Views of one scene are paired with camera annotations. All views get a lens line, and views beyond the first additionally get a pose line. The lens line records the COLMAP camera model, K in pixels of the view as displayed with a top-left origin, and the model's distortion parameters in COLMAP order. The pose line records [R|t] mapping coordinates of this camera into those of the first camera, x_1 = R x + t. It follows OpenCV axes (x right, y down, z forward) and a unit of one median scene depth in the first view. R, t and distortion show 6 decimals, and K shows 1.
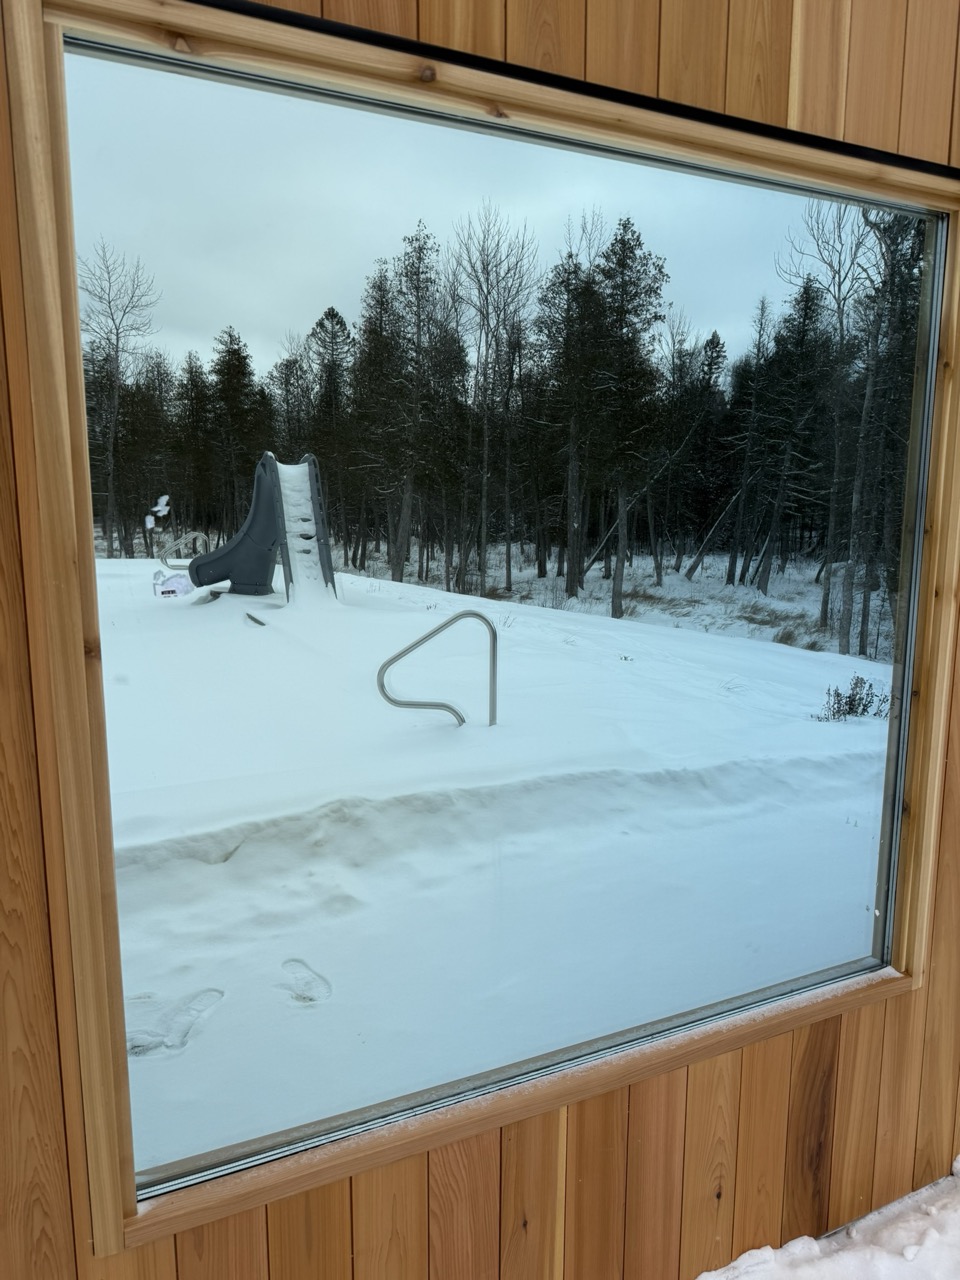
lens RADIAL K [[906.5, 0, 480.3], [0, 906.5, 639.1], [0, 0, 1]] dist [0.012108, -0.027420]
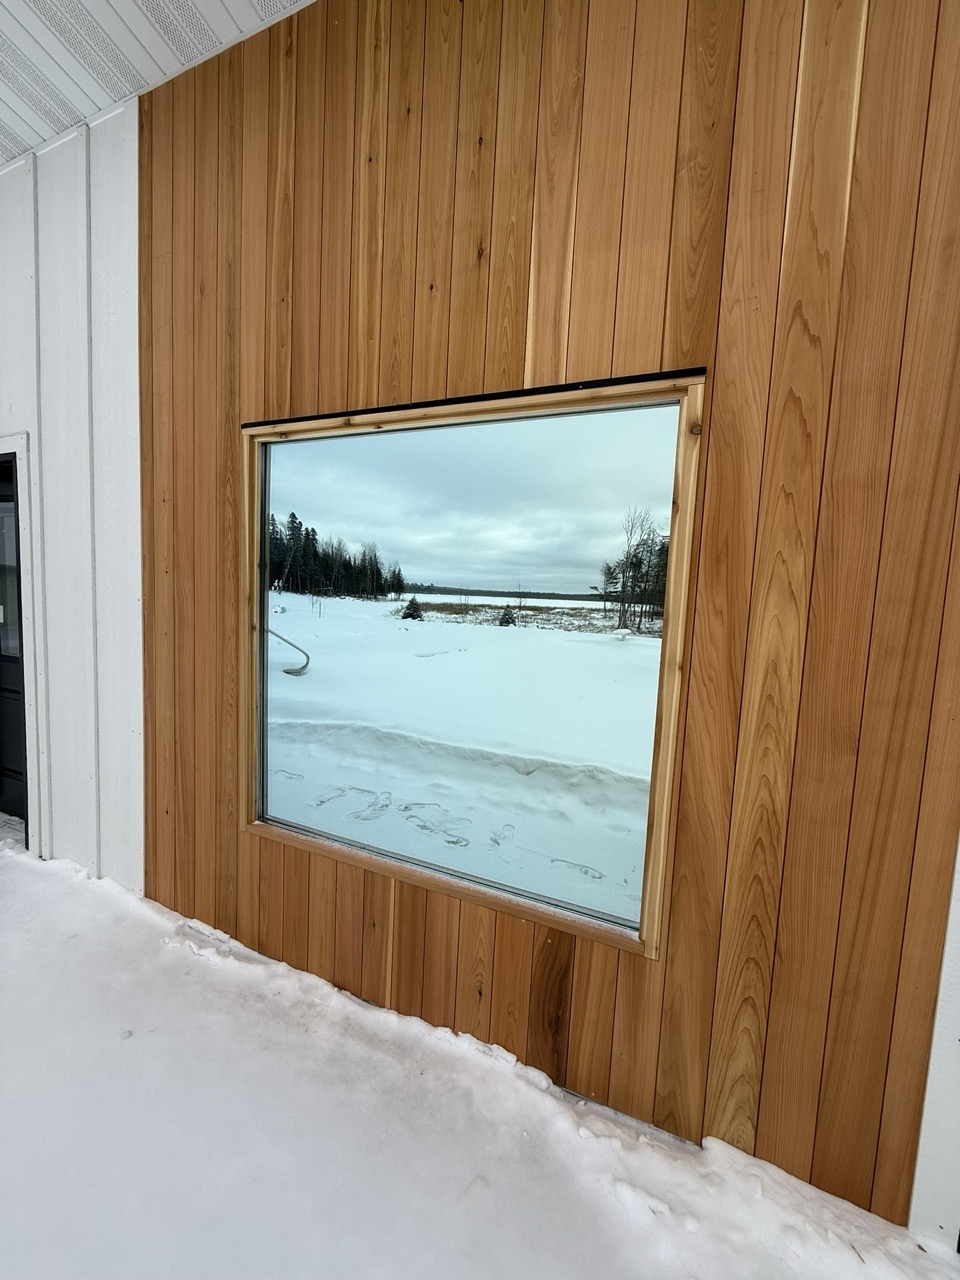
lens RADIAL K [[509.8, 0, 481.3], [0, 509.8, 642.7], [0, 0, 1]] dist [-0.009932, -0.000186]
pose [[0.644777, 0.096853, -0.758210, 0.885667], [-0.165961, 0.986015, -0.015180, -0.025221], [0.746136, 0.135621, 0.651834, 0.272034]]
